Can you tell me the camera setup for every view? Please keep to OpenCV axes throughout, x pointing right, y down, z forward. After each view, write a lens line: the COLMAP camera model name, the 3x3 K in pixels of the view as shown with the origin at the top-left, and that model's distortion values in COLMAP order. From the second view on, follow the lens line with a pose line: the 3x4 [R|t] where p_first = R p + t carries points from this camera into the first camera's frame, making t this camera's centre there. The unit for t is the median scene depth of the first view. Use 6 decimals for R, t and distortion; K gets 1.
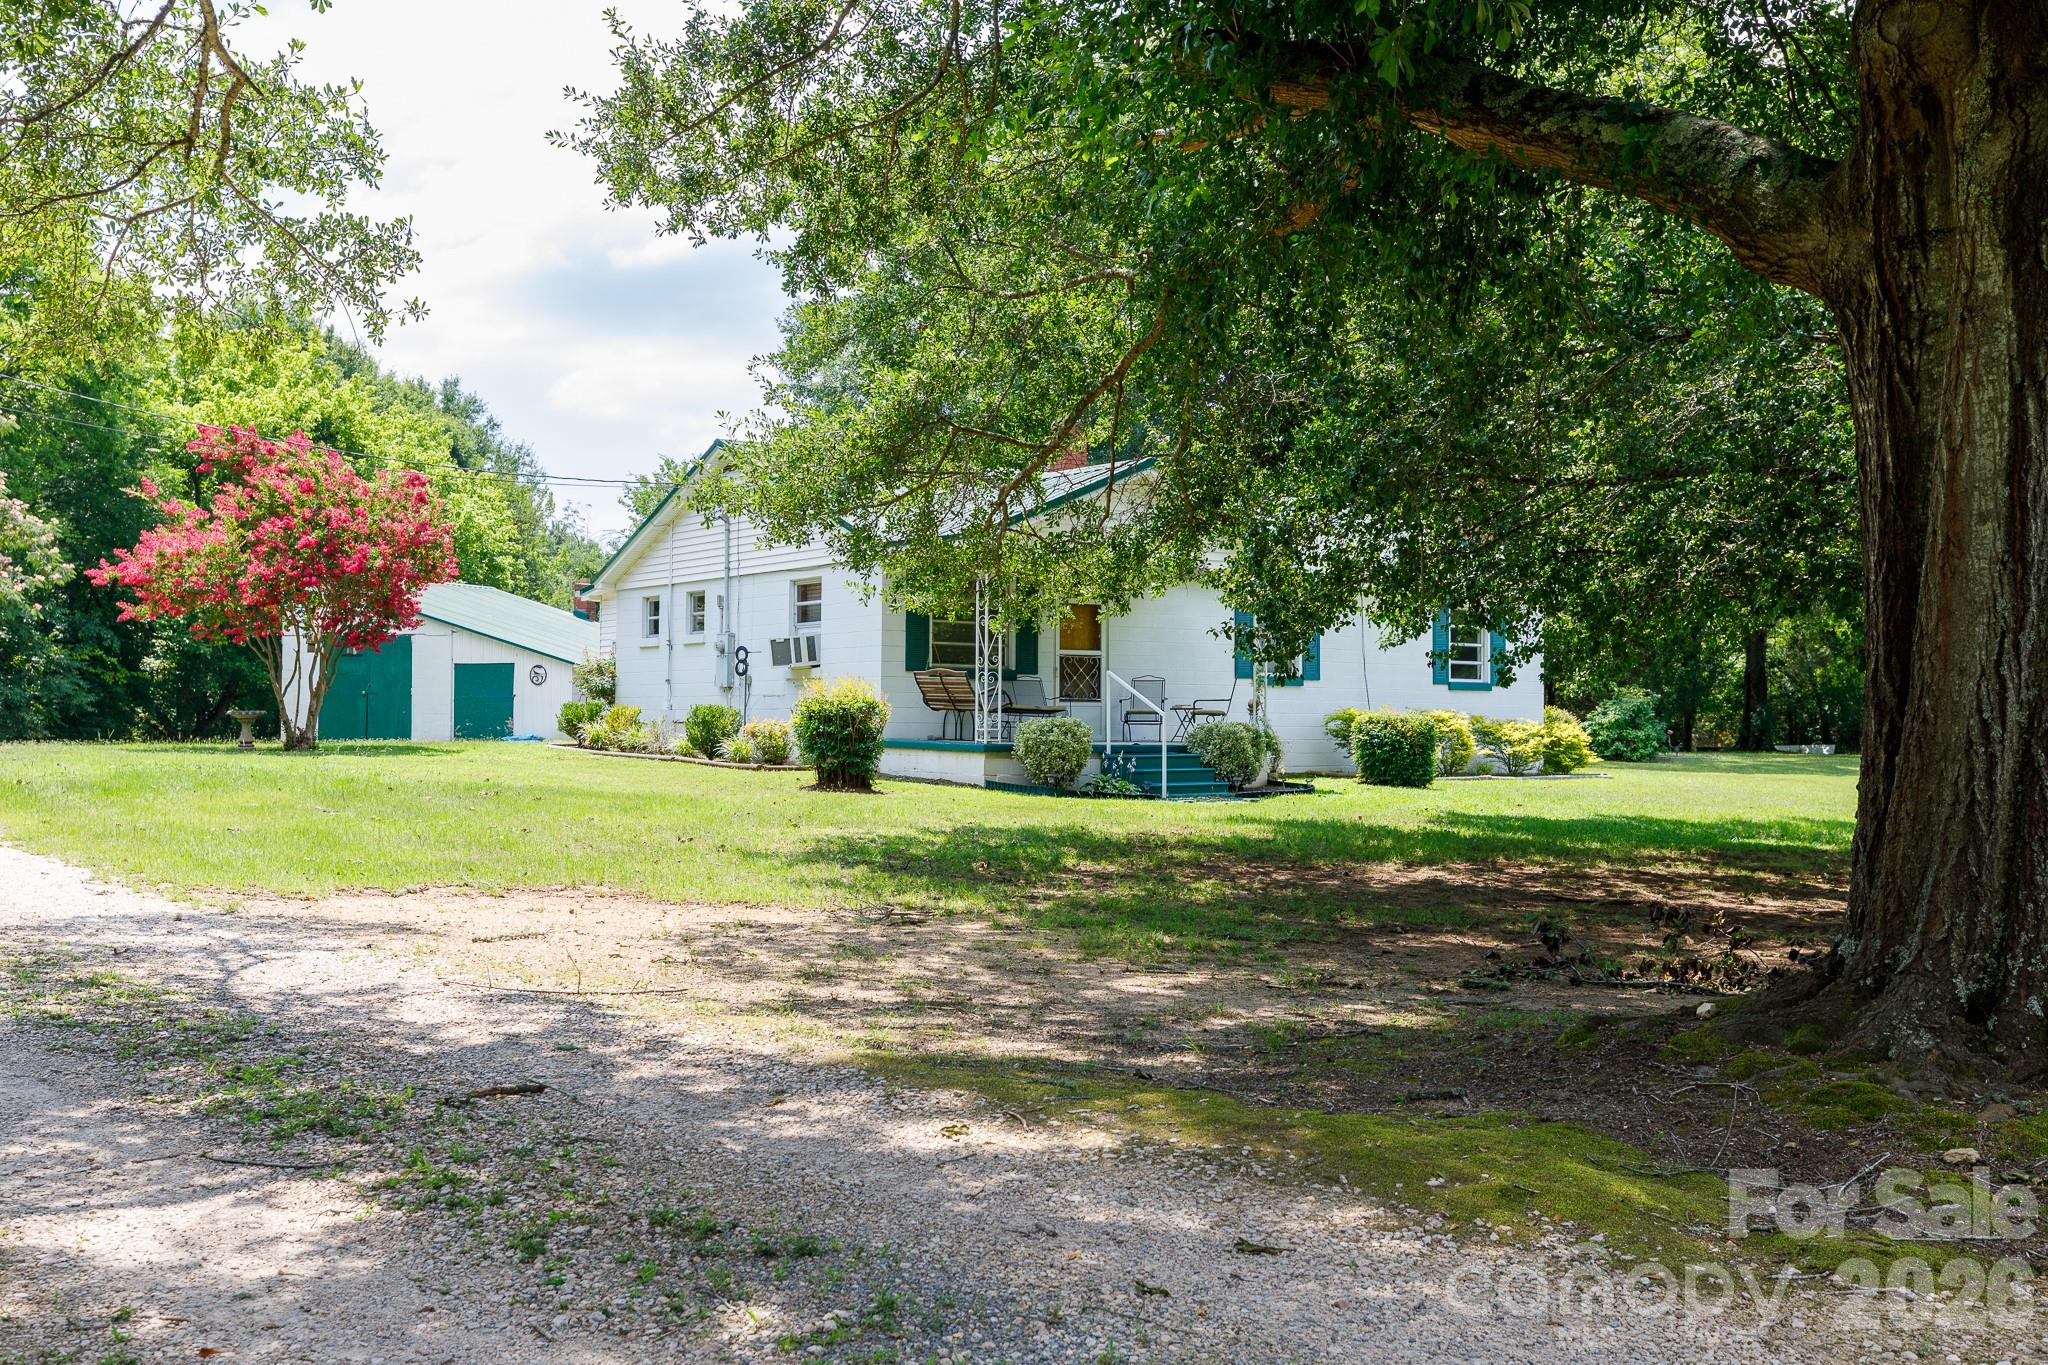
lens RADIAL K [[2012.4, 0, 1012.7], [0, 2012.4, 683.6], [0, 0, 1]] dist [0.014641, 0.000000]
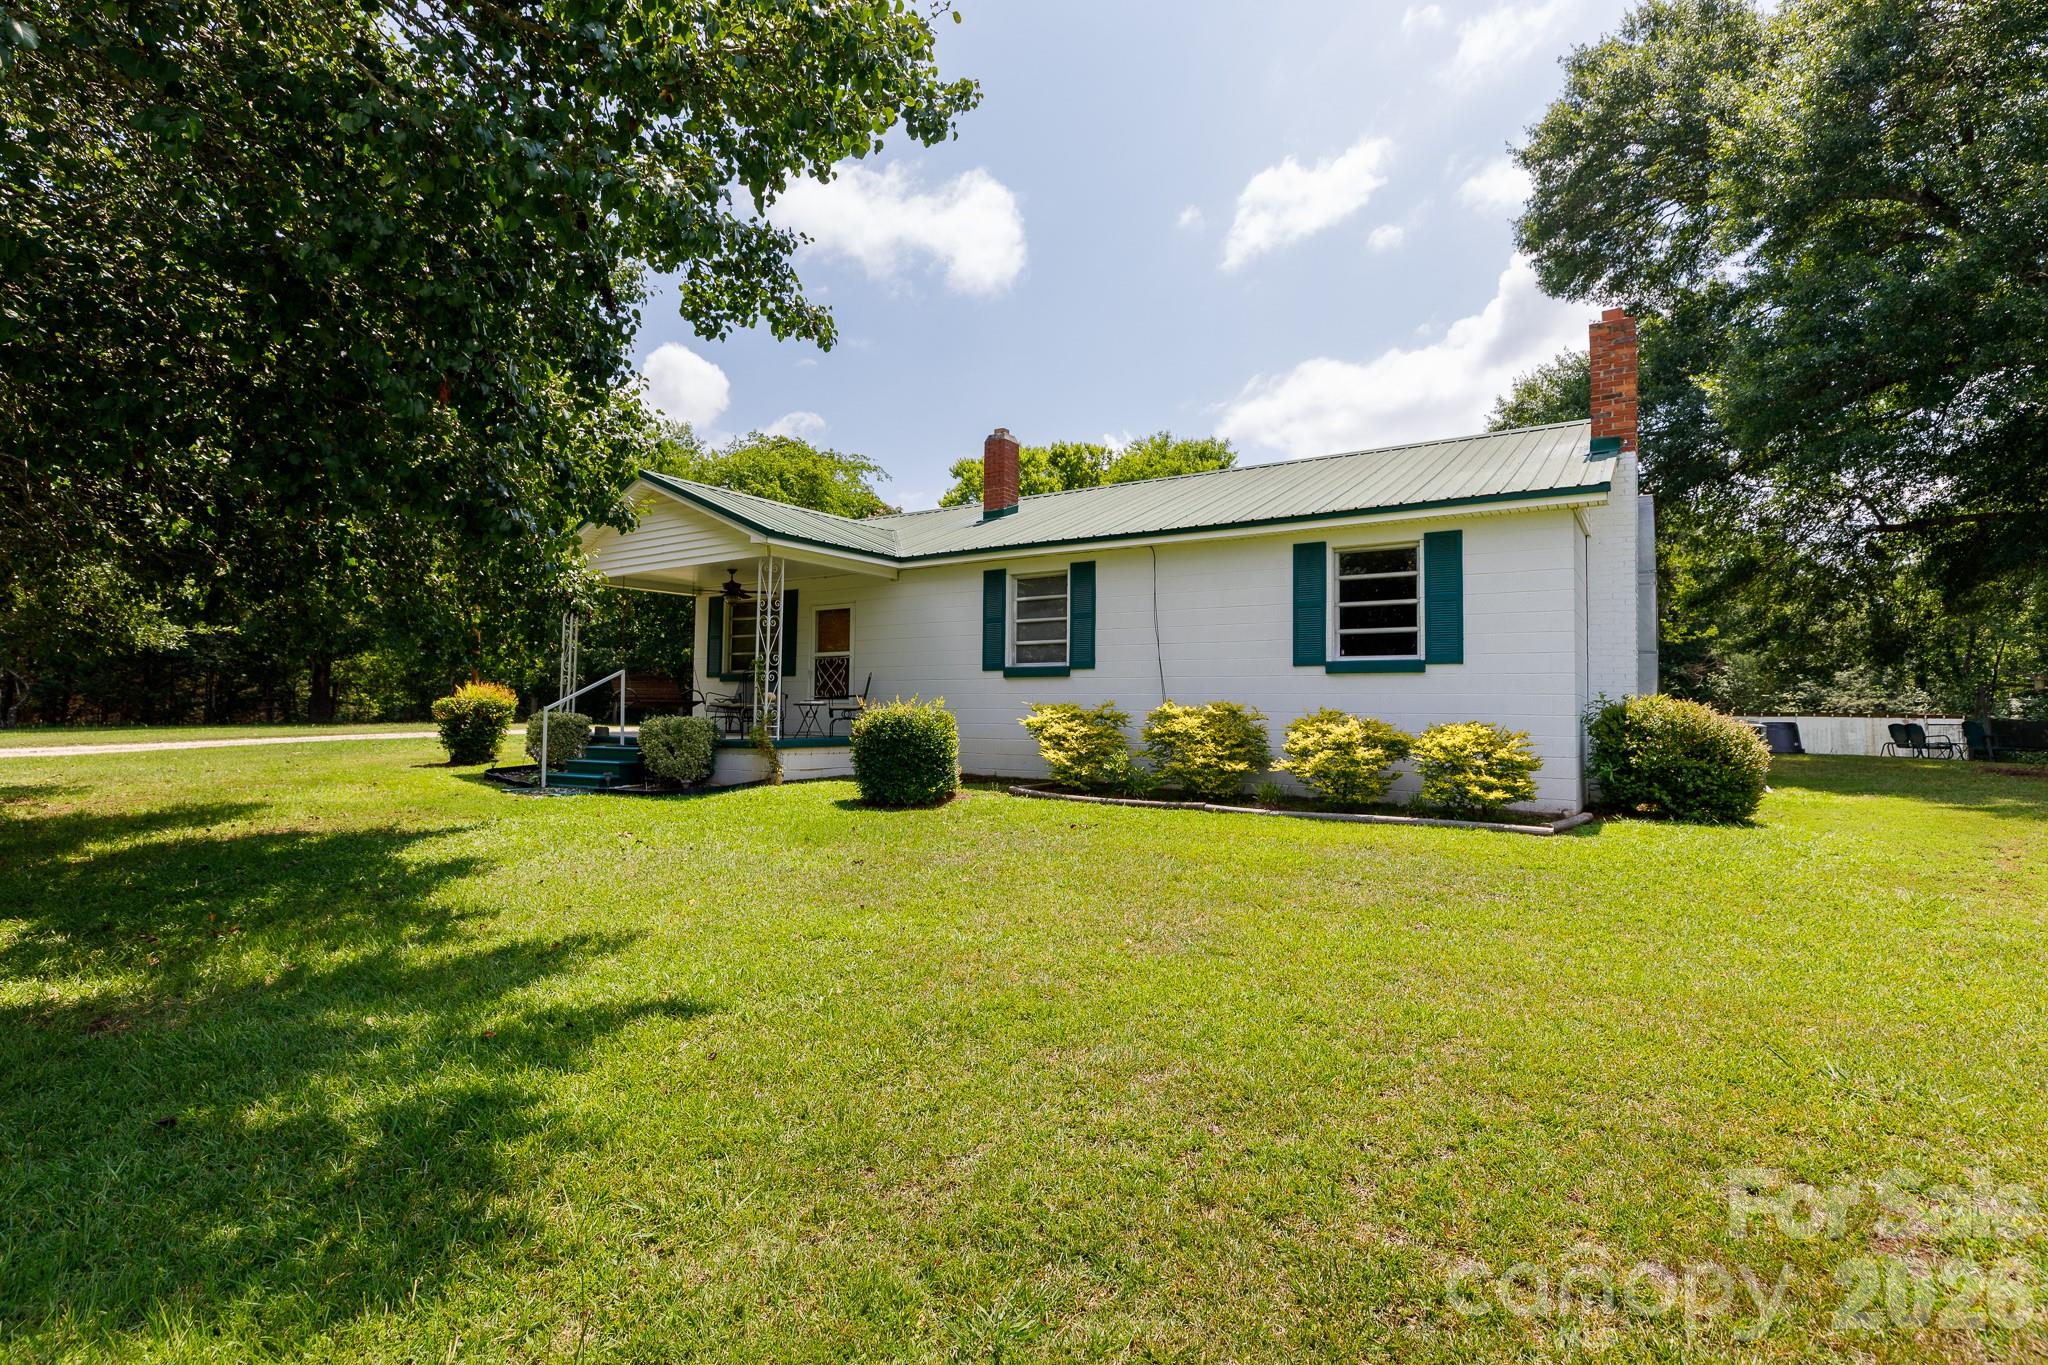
lens RADIAL K [[977.6, 0, 1002.7], [0, 977.6, 653.6], [0, 0, 1]] dist [0.006641, 0.000383]
pose [[0.355975, -0.061450, -0.932473, 0.553268], [0.011160, 0.998044, -0.061510, 0.017571], [0.934429, 0.011489, 0.355965, 0.898368]]
